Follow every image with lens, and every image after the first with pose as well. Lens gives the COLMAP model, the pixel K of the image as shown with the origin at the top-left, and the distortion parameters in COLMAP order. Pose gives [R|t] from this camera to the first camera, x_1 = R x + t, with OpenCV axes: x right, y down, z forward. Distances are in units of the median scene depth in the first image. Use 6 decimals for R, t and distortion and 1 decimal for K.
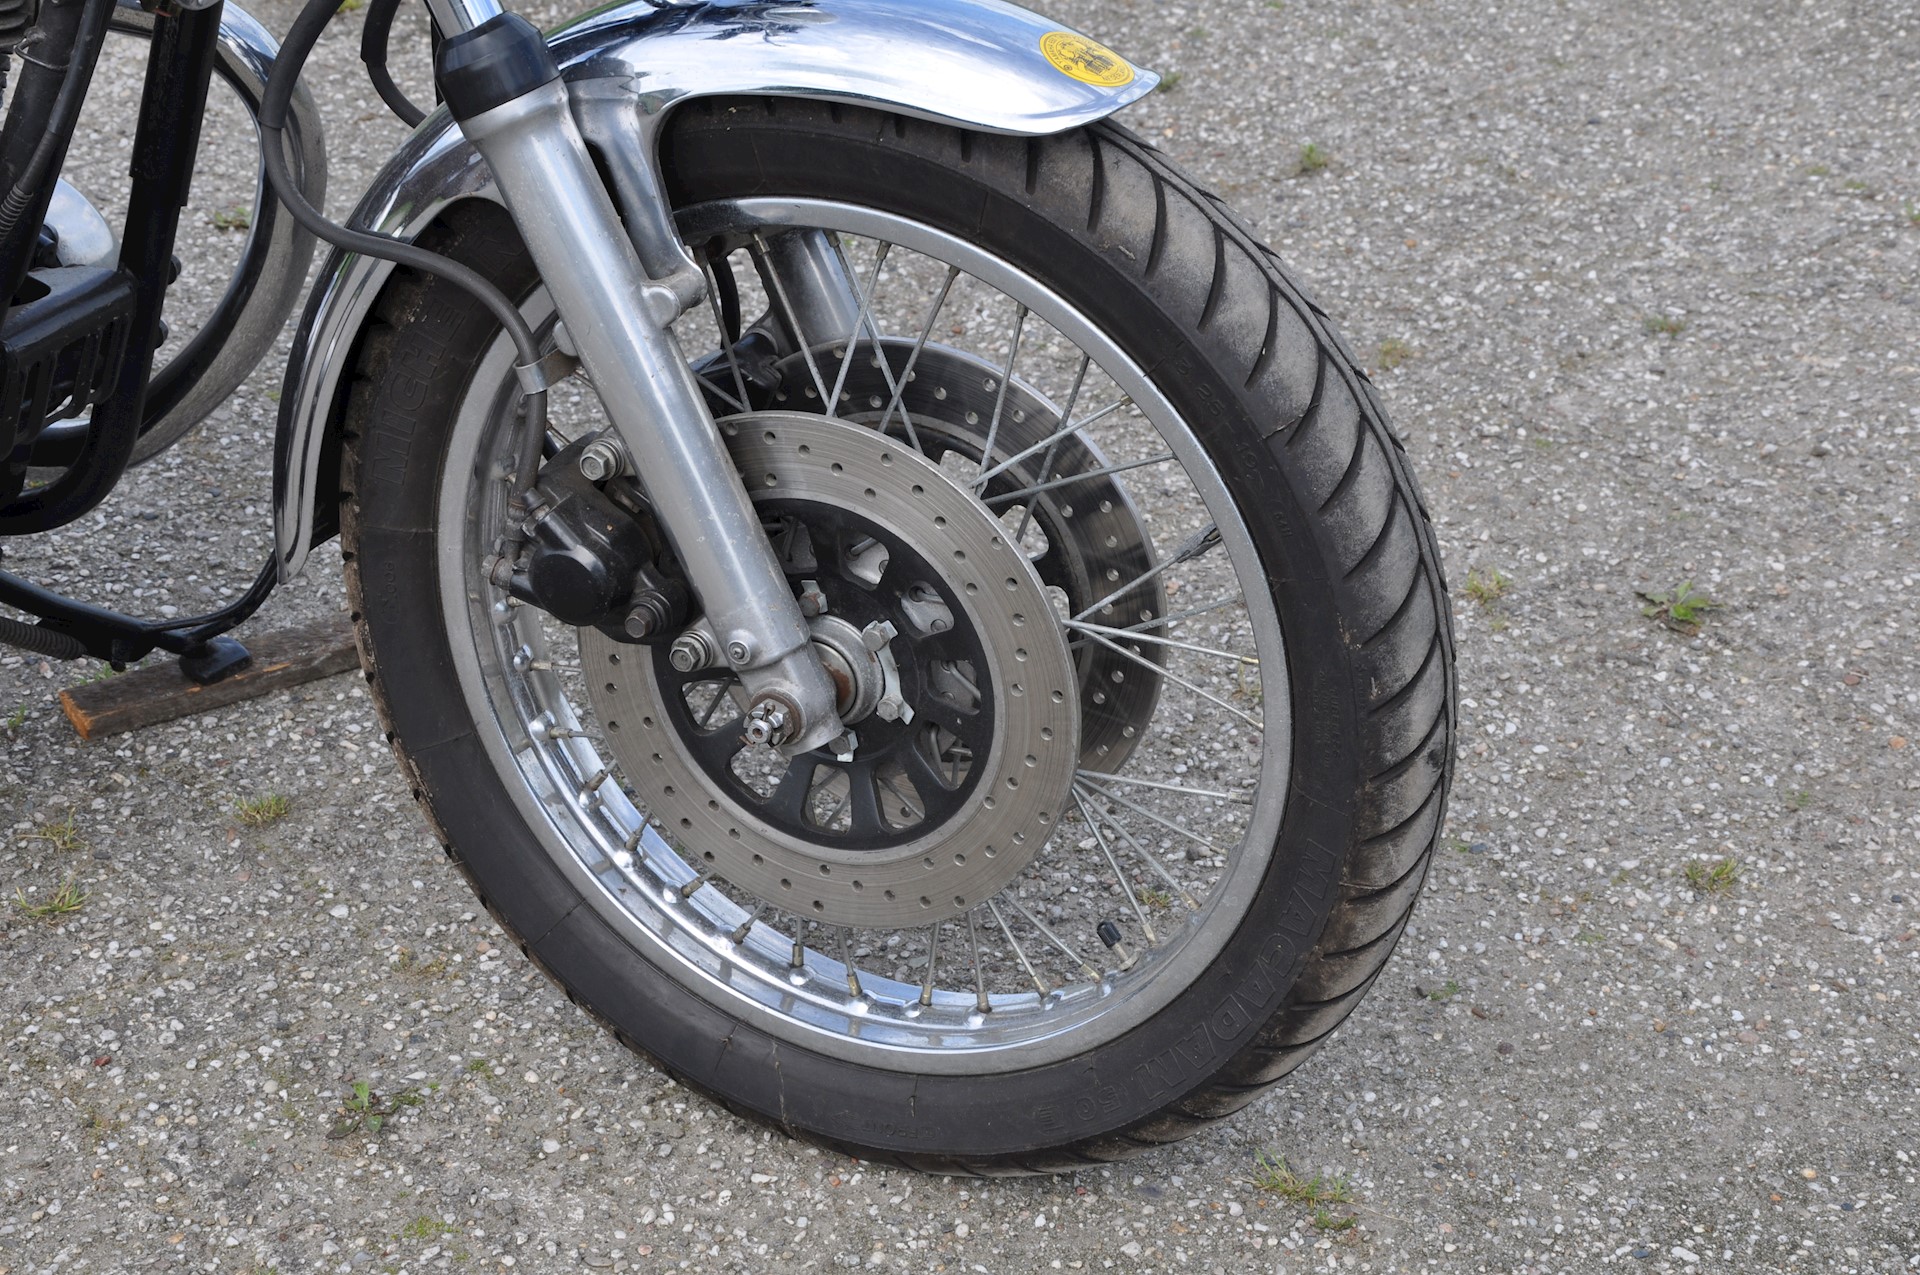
lens RADIAL K [[4052.7, 0, 957.8], [0, 4052.7, 647.1], [0, 0, 1]] dist [0.391851, 0.000000]
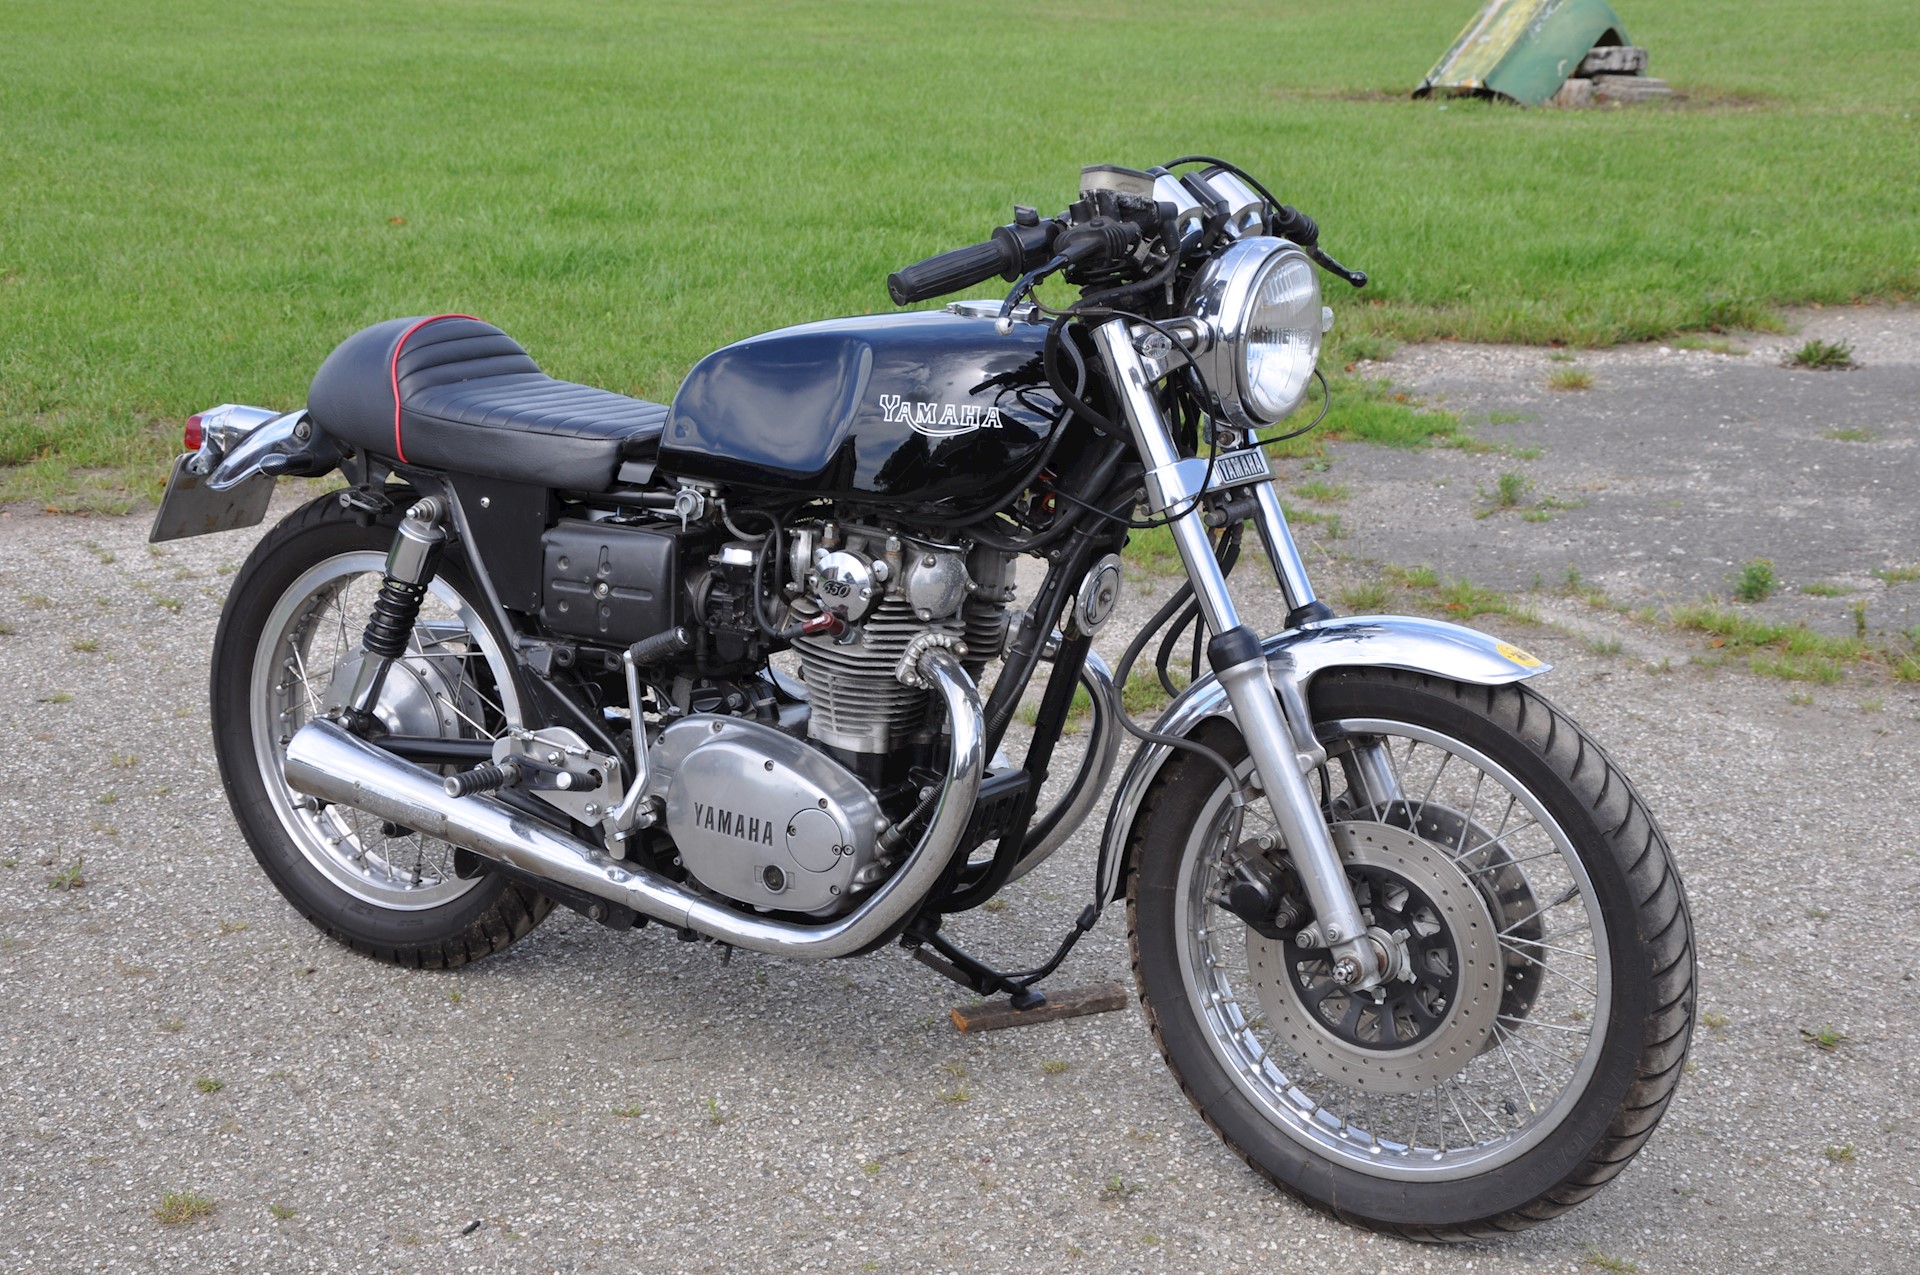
lens RADIAL K [[2843.9, 0, 951.6], [0, 2843.9, 645.8], [0, 0, 1]] dist [0.222454, 0.000000]
pose [[0.989466, 0.049836, -0.135918, -0.049721], [-0.082295, 0.966053, -0.244886, 0.208139], [0.119100, 0.253491, 0.959978, -0.406363]]
